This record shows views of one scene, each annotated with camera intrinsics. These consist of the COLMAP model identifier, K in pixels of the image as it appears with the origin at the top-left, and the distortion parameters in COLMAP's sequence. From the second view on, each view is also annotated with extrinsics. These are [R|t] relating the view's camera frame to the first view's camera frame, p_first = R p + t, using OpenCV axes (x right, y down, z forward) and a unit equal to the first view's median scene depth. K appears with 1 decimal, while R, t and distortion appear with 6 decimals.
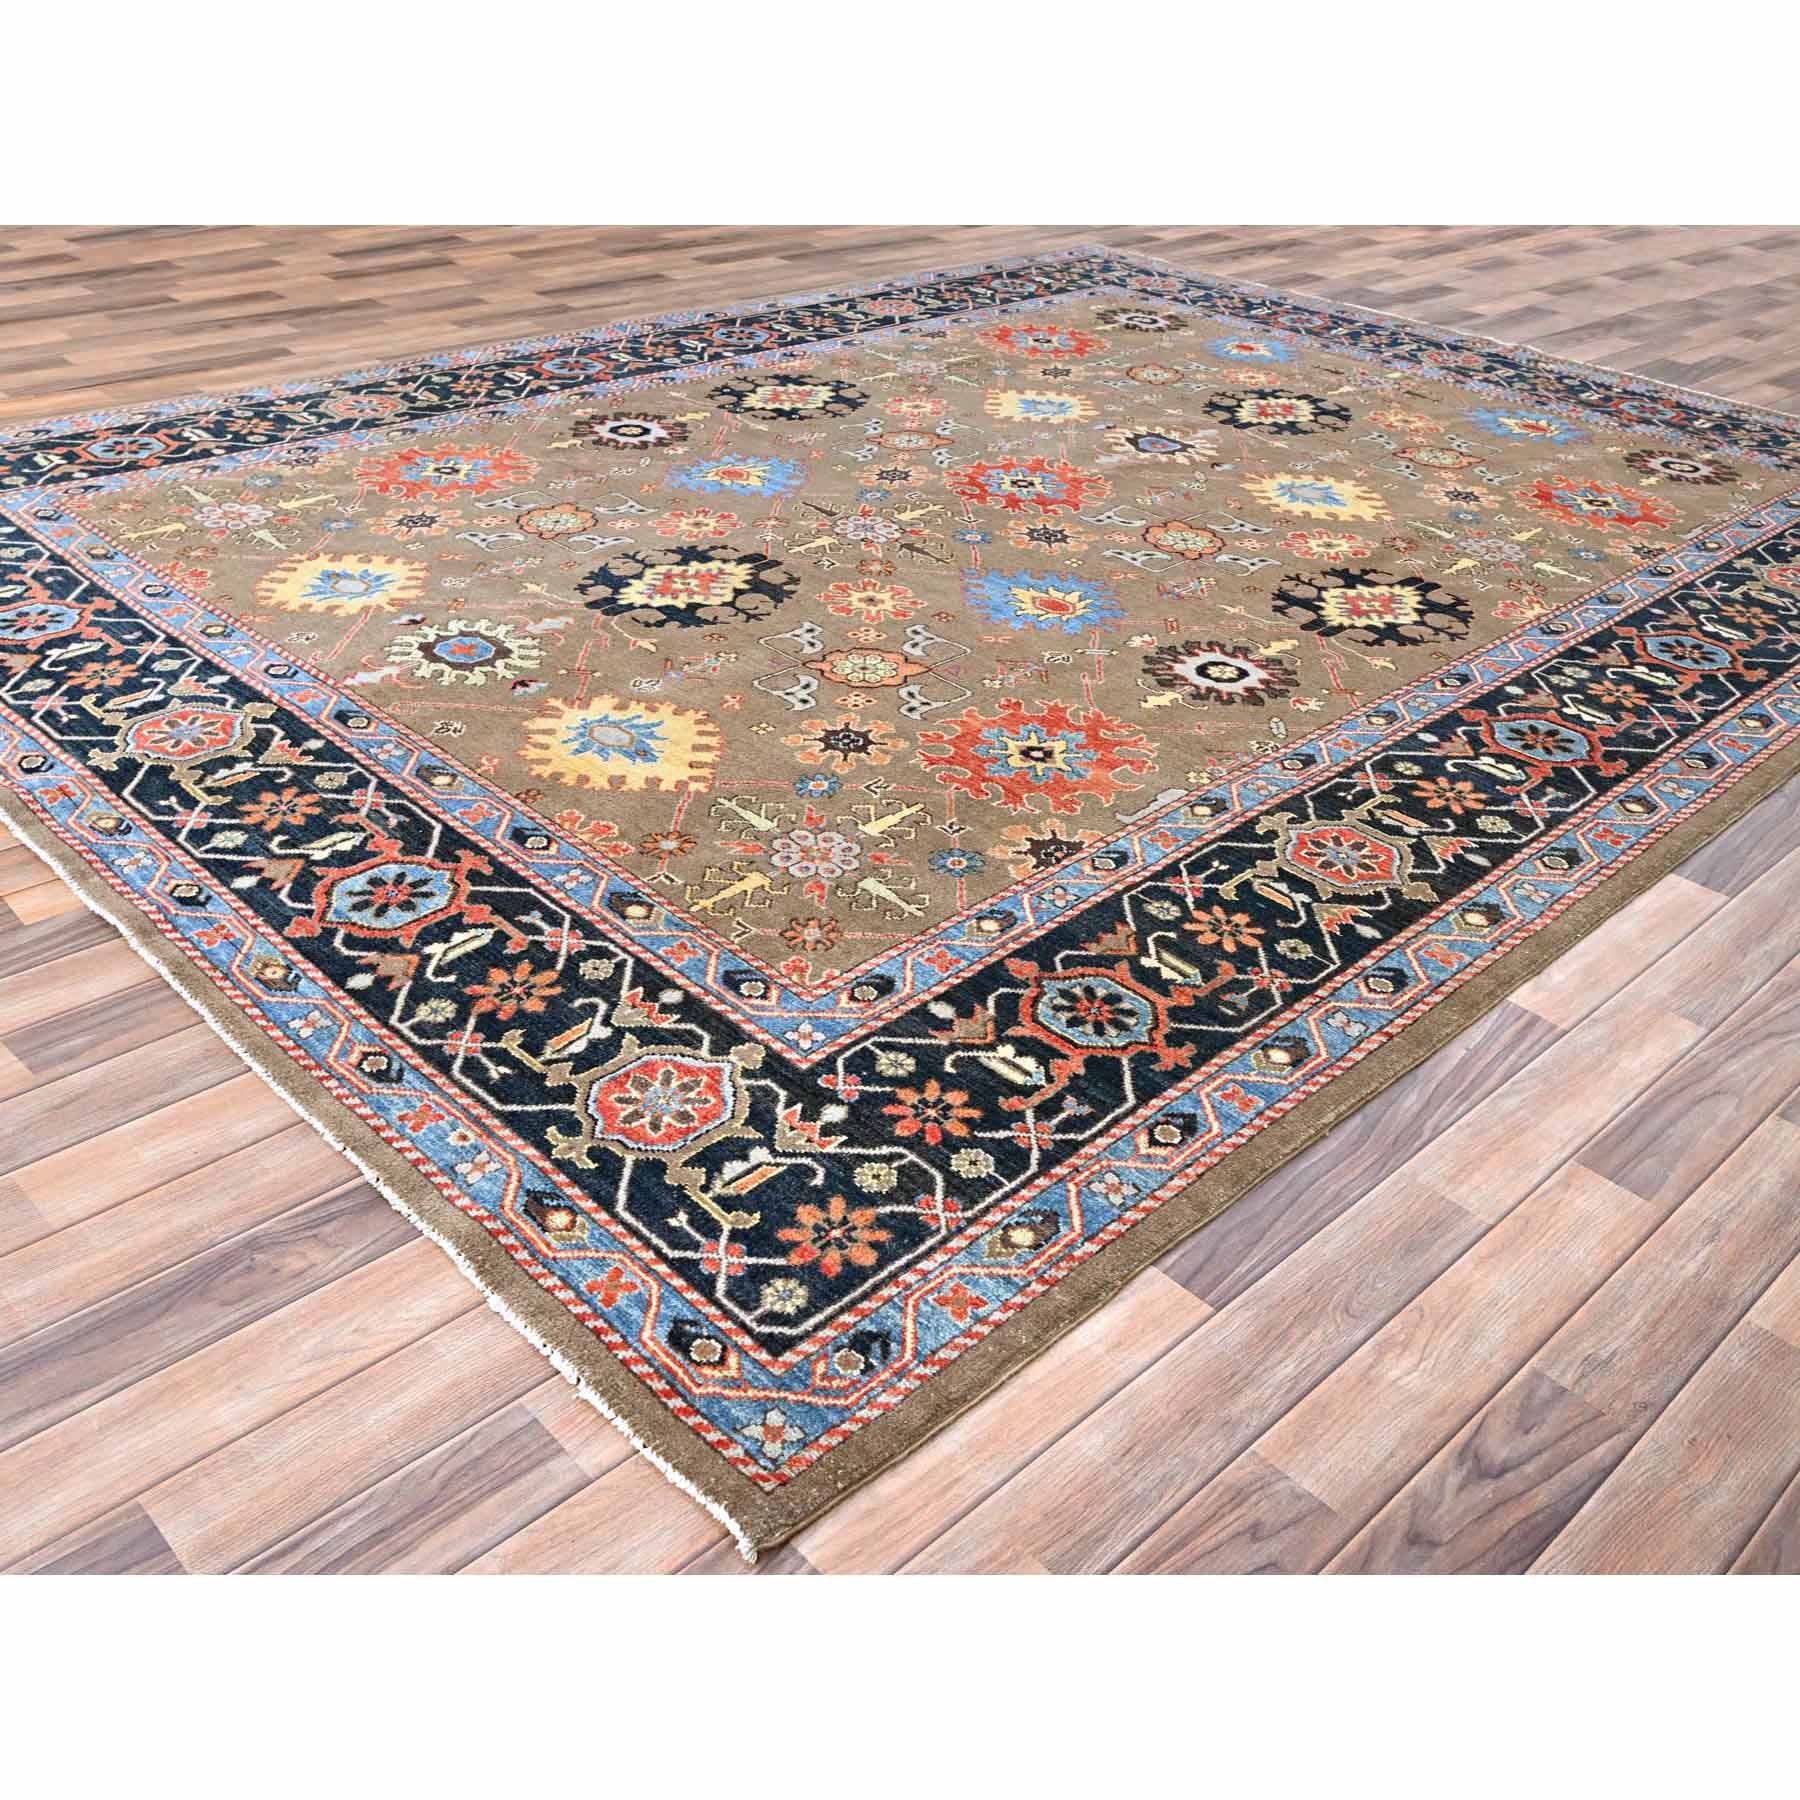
lens RADIAL K [[1680.6, 0, 900.0], [0, 1680.6, 900.0], [0, 0, 1]] dist [0.001279, -0.003688]
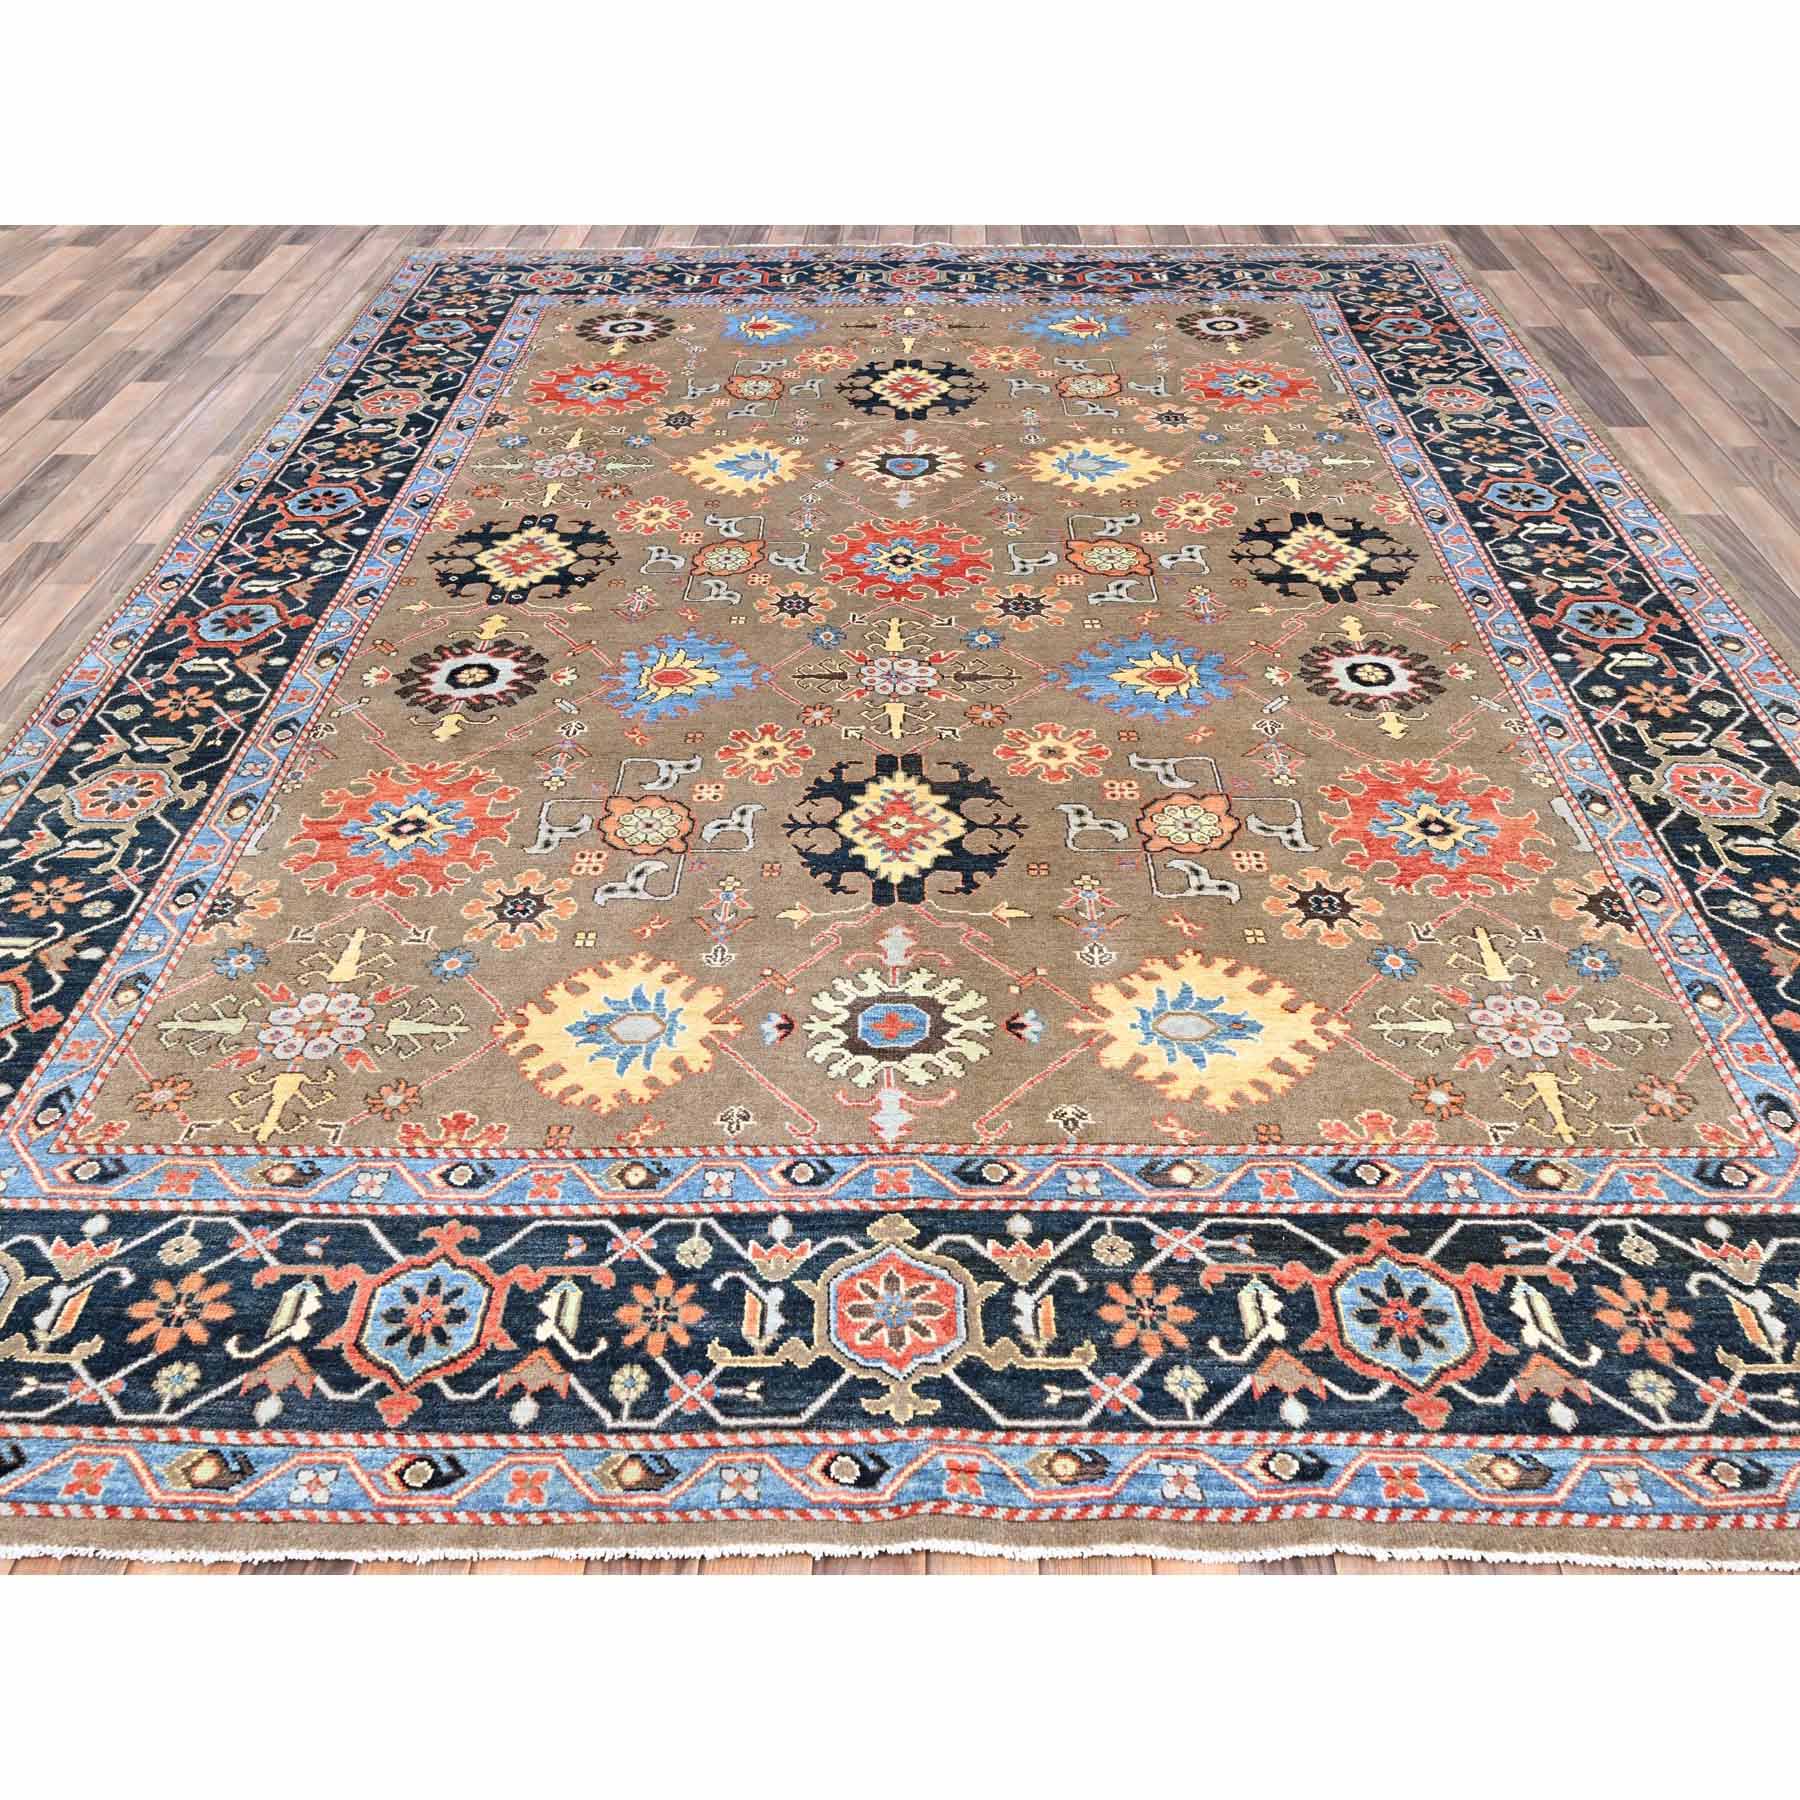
lens RADIAL K [[1981.1, 0, 900.0], [0, 1981.1, 900.0], [0, 0, 1]] dist [-0.005214, 0.002709]
pose [[0.696397, -0.432609, 0.572608, -0.659963], [0.414340, 0.893839, 0.171387, -0.312622], [-0.585963, 0.117901, 0.801715, 0.276693]]
